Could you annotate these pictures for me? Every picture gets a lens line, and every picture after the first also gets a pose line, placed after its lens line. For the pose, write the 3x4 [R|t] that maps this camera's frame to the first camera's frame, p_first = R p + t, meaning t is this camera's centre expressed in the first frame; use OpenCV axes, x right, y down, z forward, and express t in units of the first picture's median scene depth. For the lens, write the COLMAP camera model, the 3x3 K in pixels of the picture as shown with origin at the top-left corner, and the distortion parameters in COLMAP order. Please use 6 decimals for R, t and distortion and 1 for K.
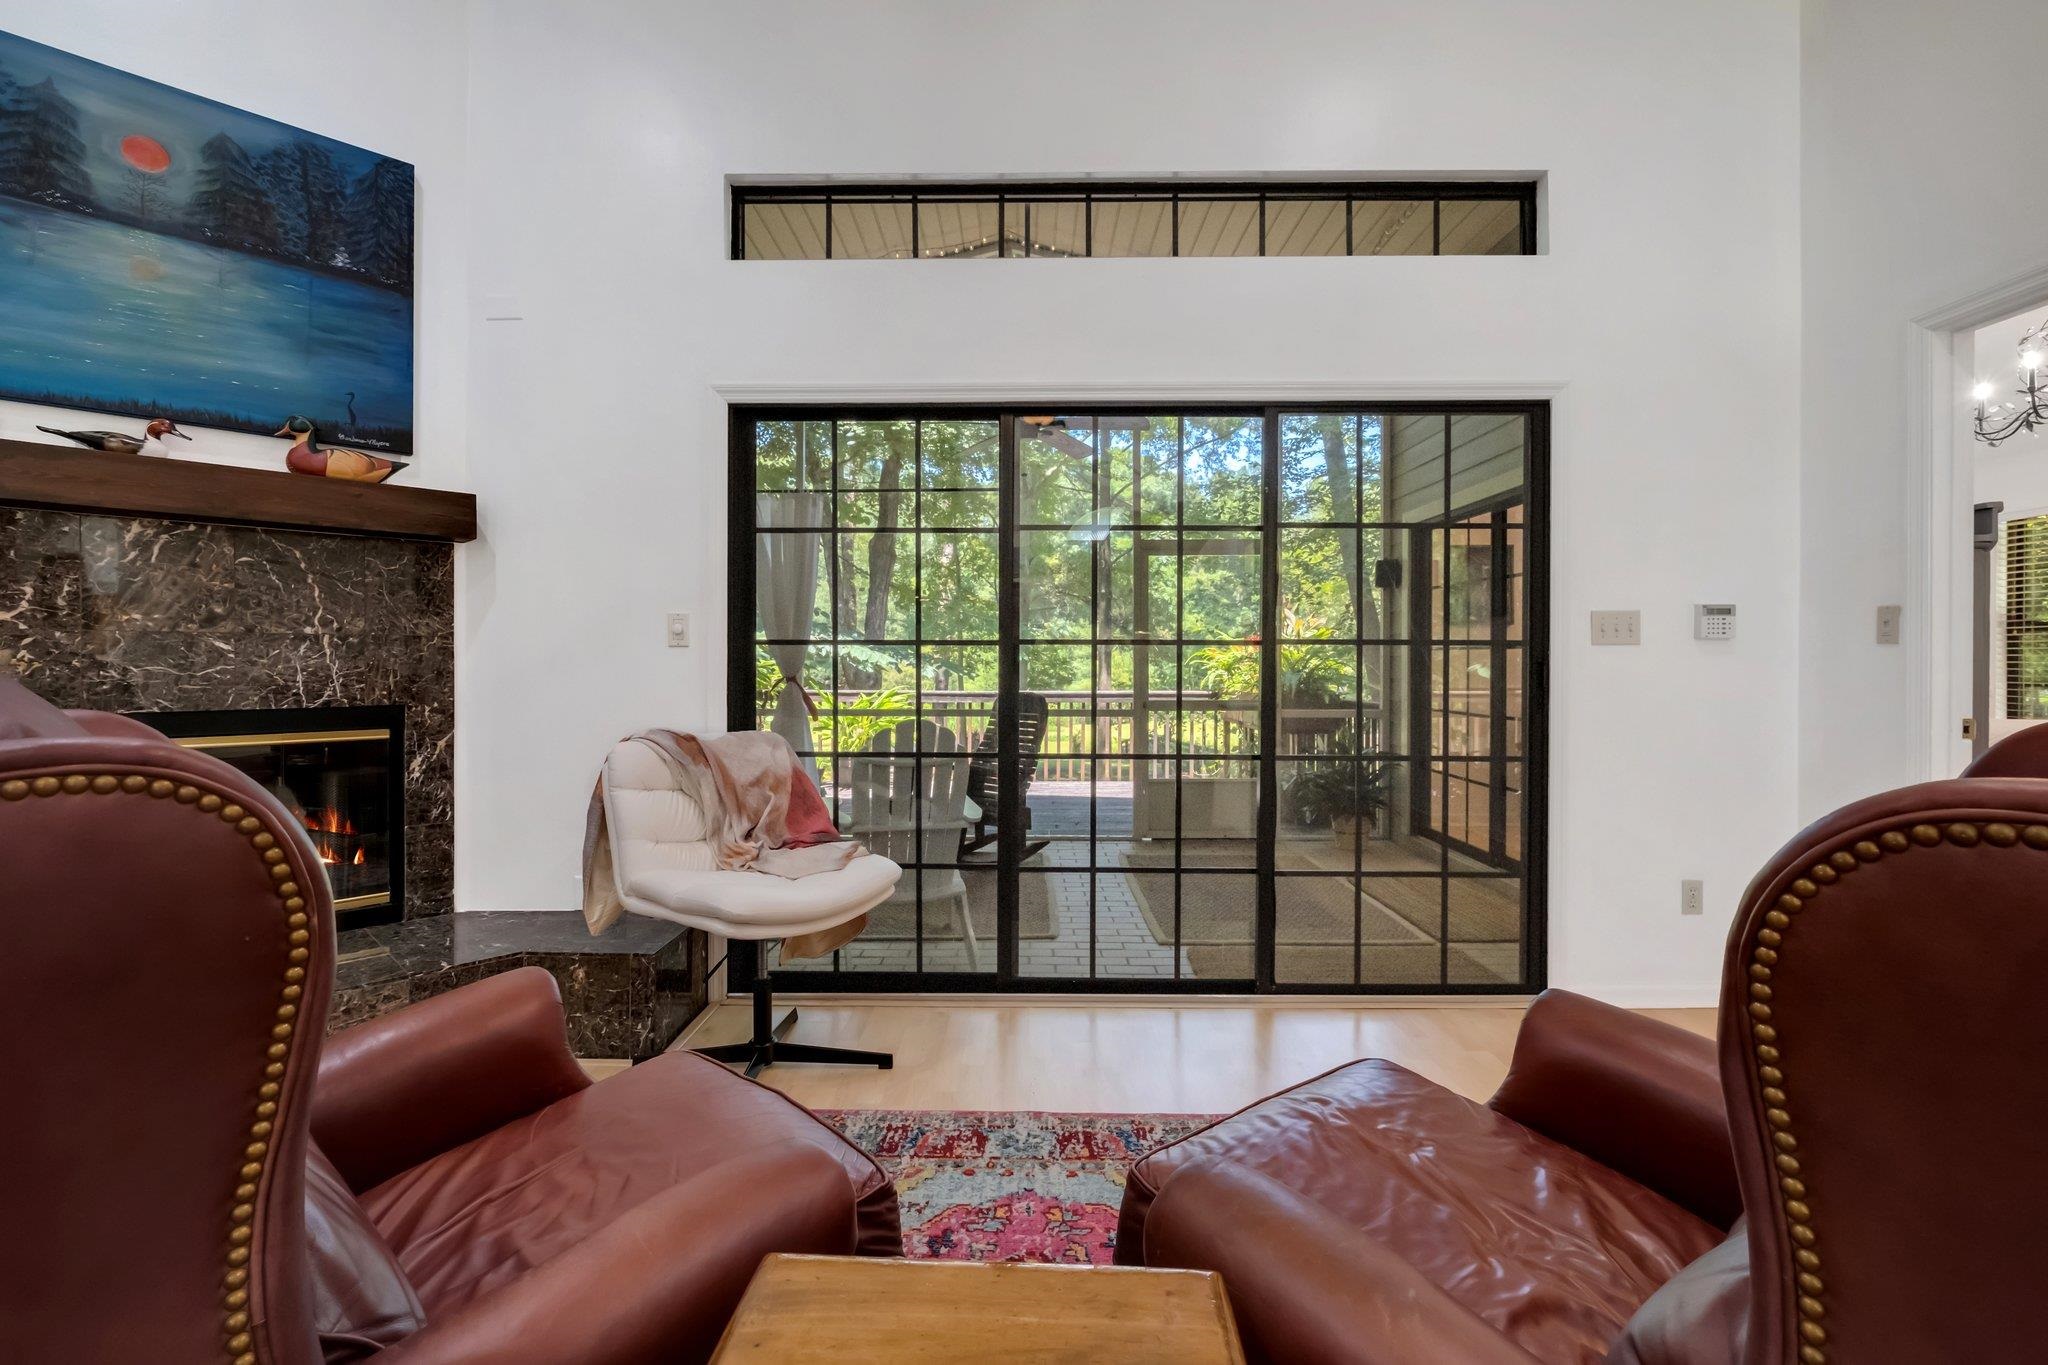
lens RADIAL K [[884.2, 0, 1020.5], [0, 884.2, 664.6], [0, 0, 1]] dist [-0.000009, -0.000021]
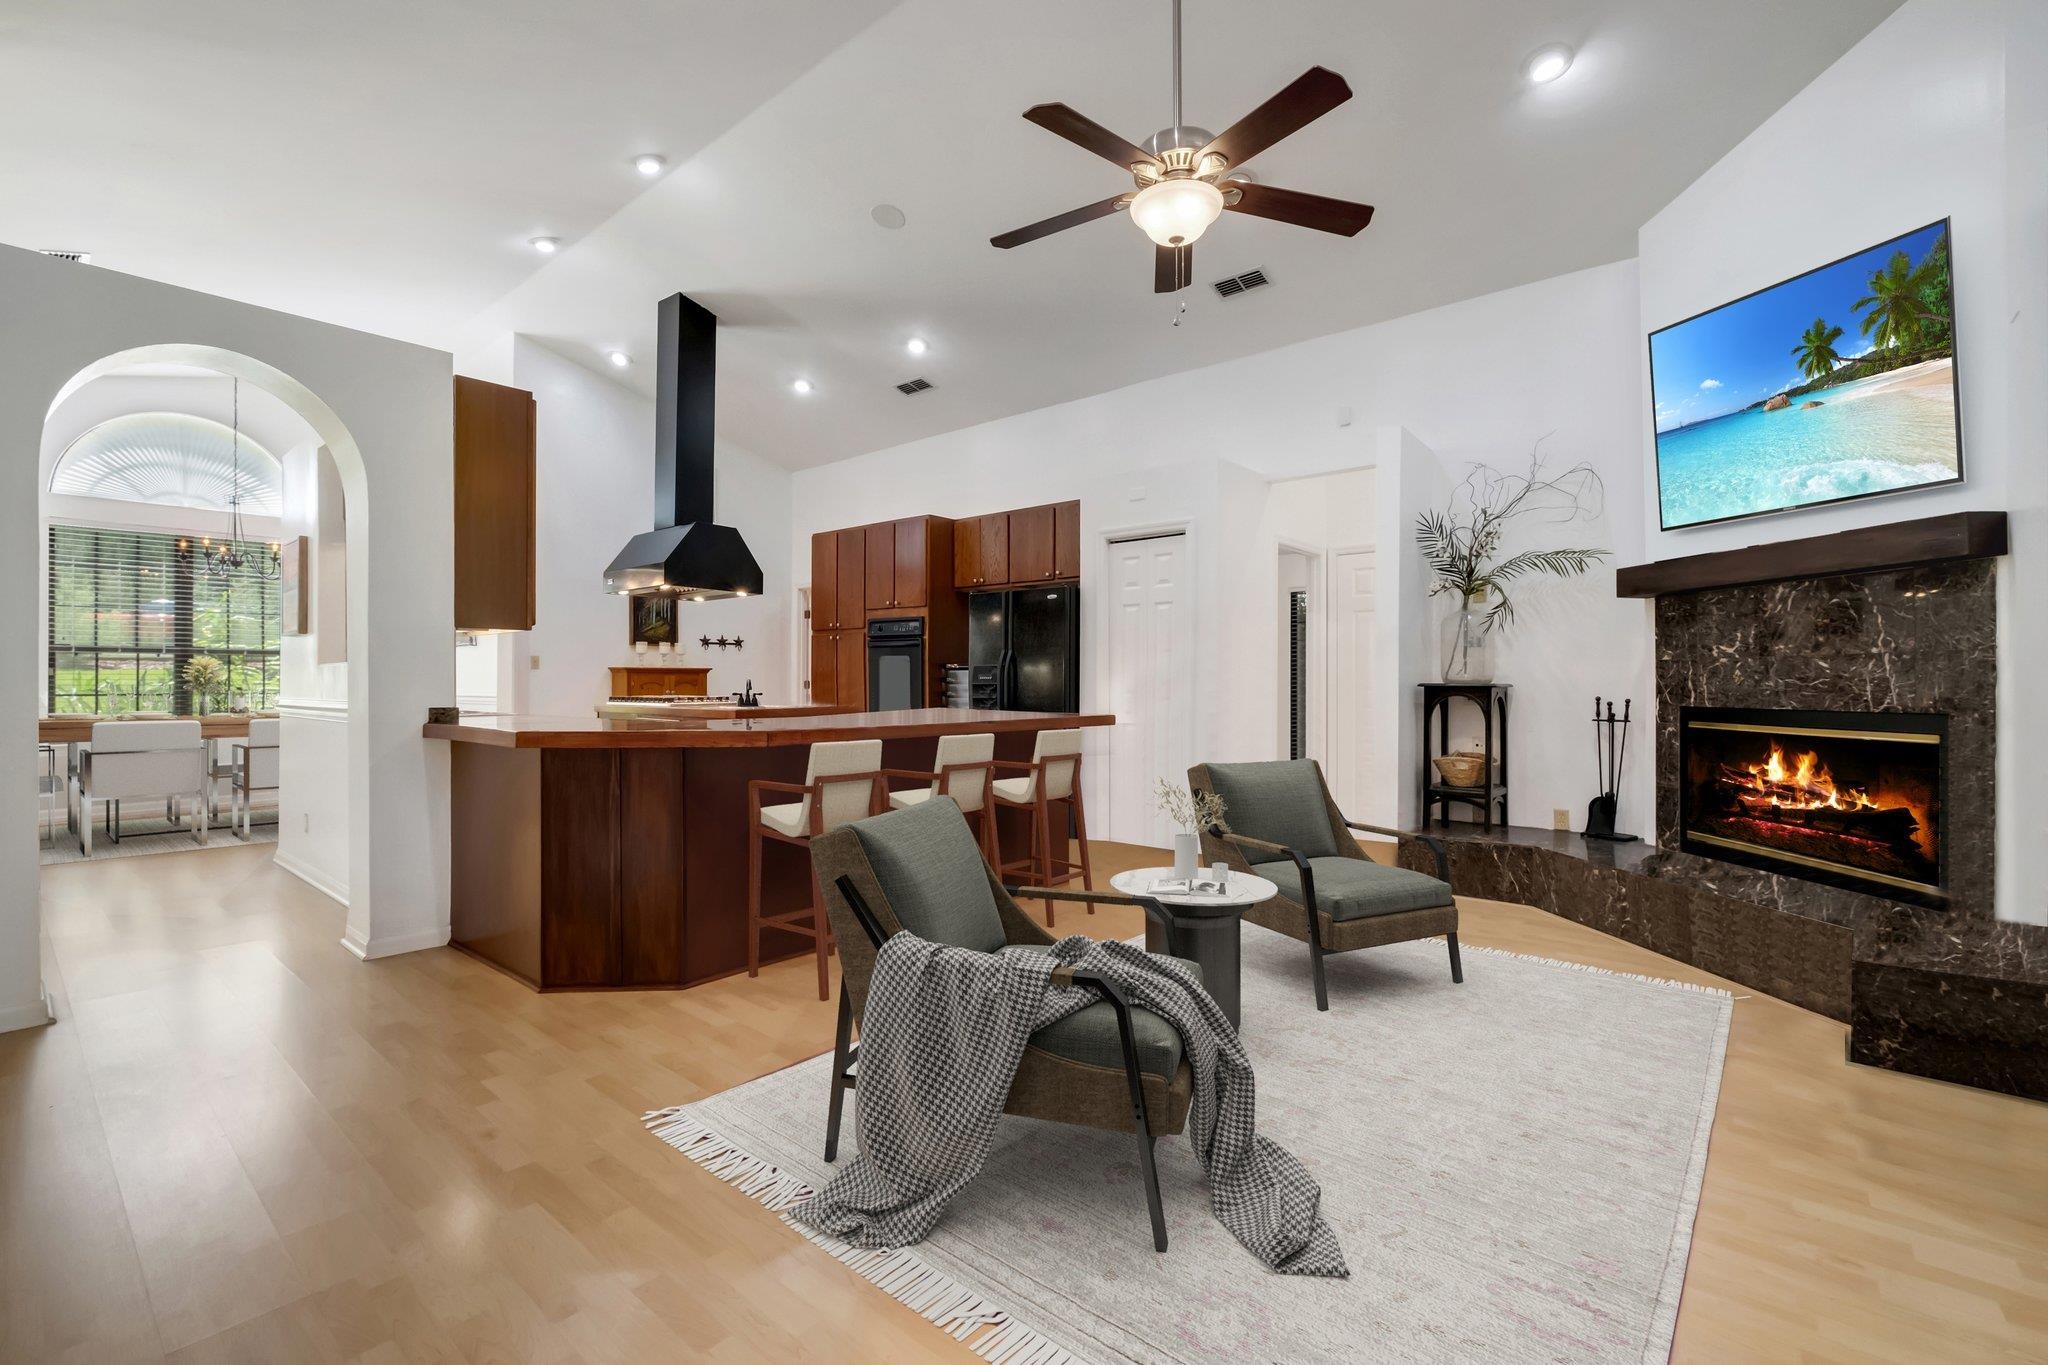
lens RADIAL K [[898.1, 0, 1010.7], [0, 898.1, 681.9], [0, 0, 1]] dist [-0.008910, -0.000074]
pose [[-0.641837, -0.001796, -0.766839, 0.902770], [-0.003255, 0.999995, 0.000382, 0.008994], [0.766834, 0.002741, -0.641840, 0.824675]]
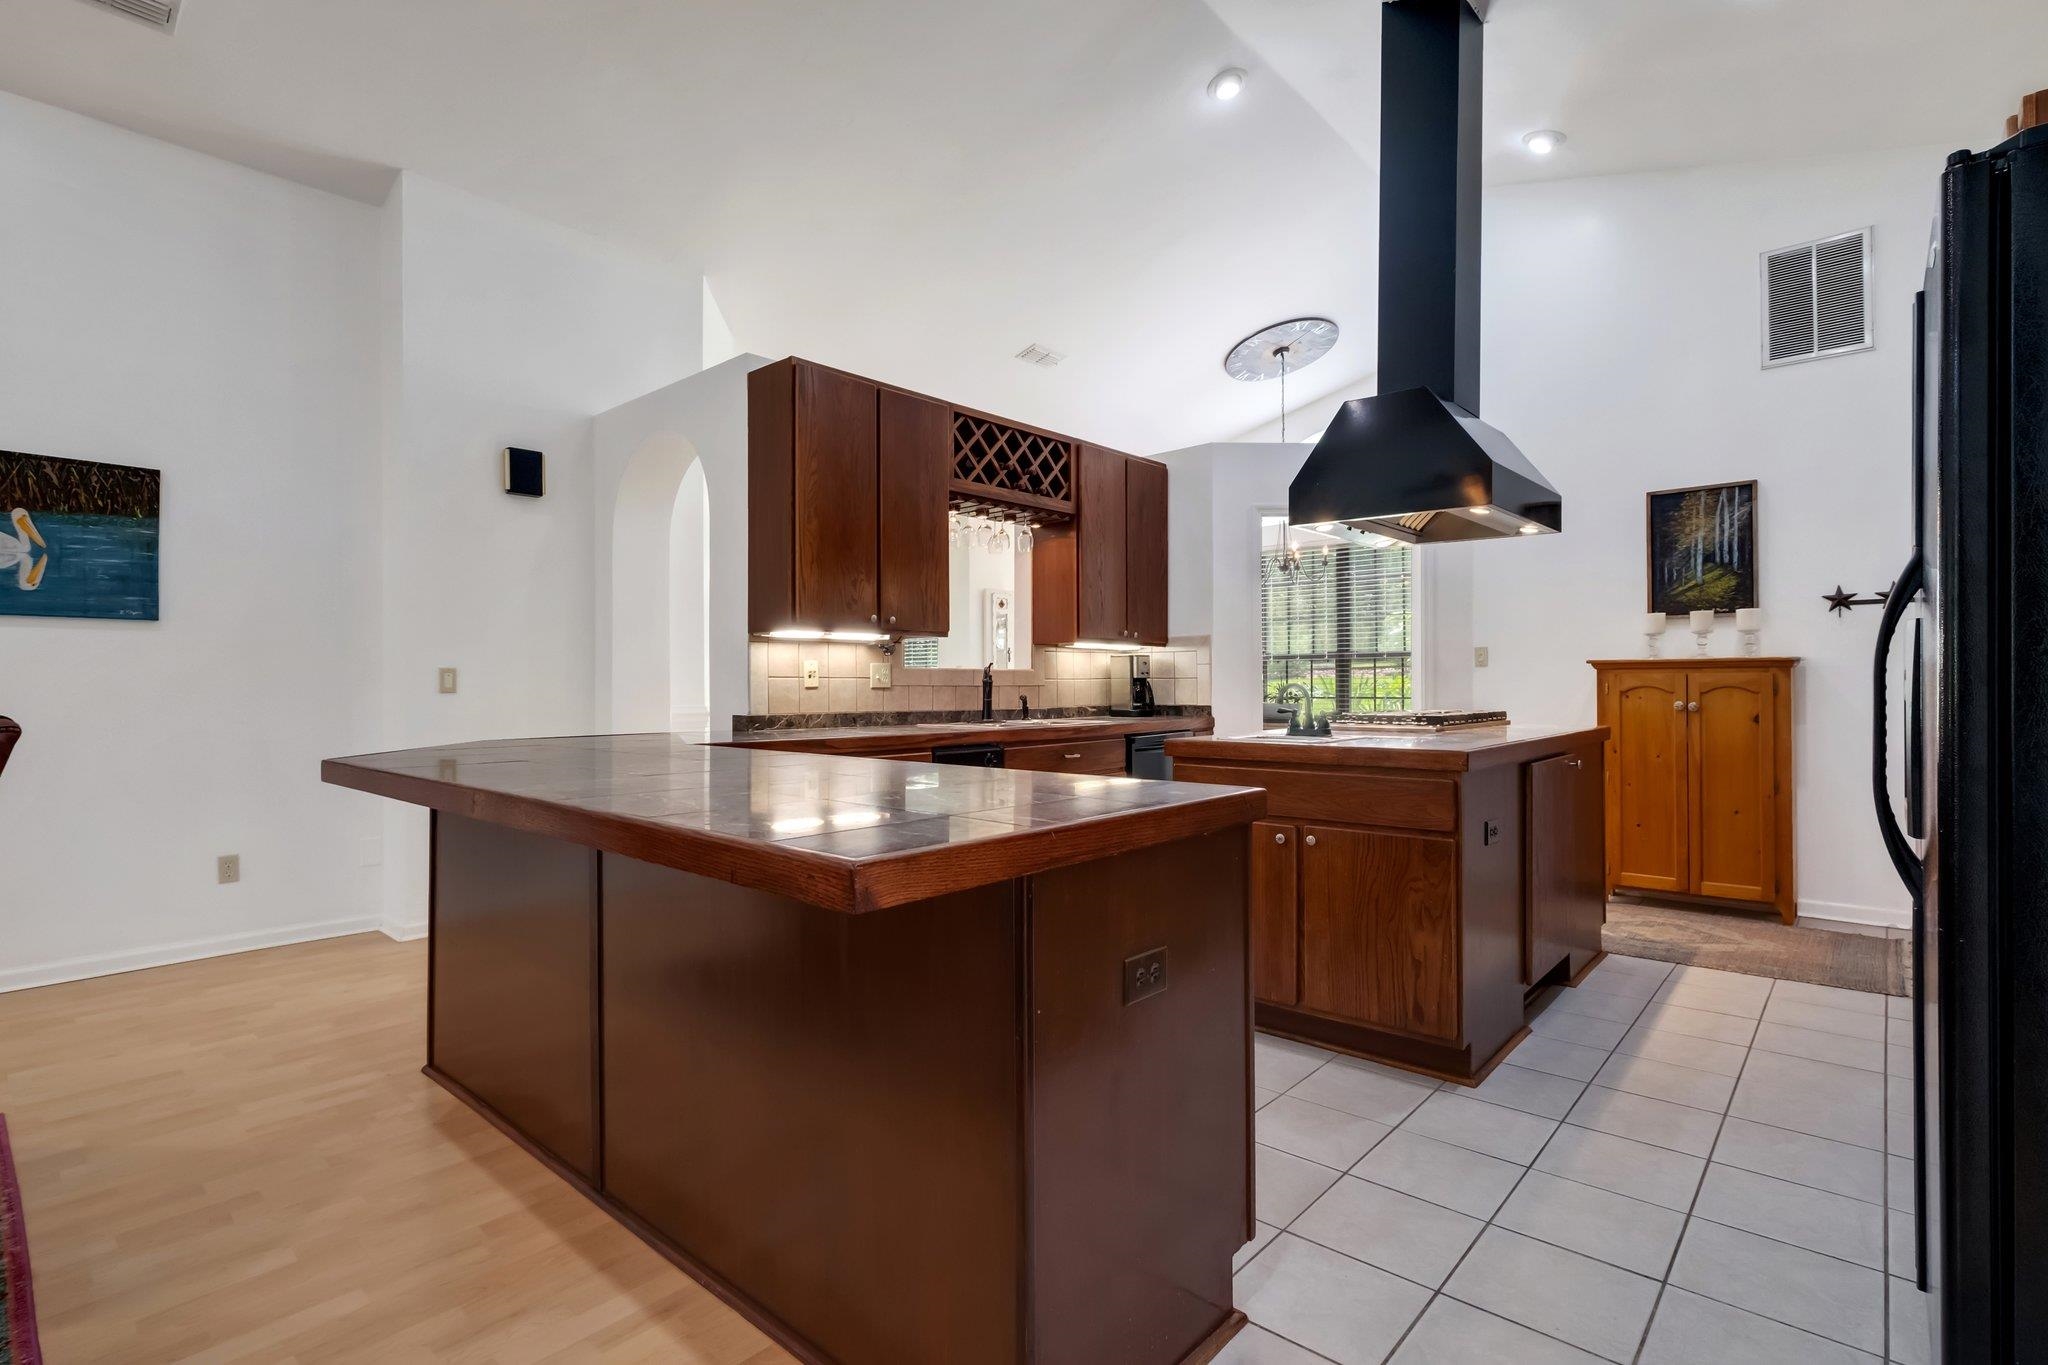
lens RADIAL K [[969.8, 0, 1024.0], [0, 969.8, 682.5], [0, 0, 1]] dist [-0.000617, 0.000050]
pose [[-0.754150, 0.004685, 0.656685, -0.810762], [0.006263, 0.999980, 0.000059, 0.002820], [-0.656672, 0.004157, -0.754165, 0.133949]]
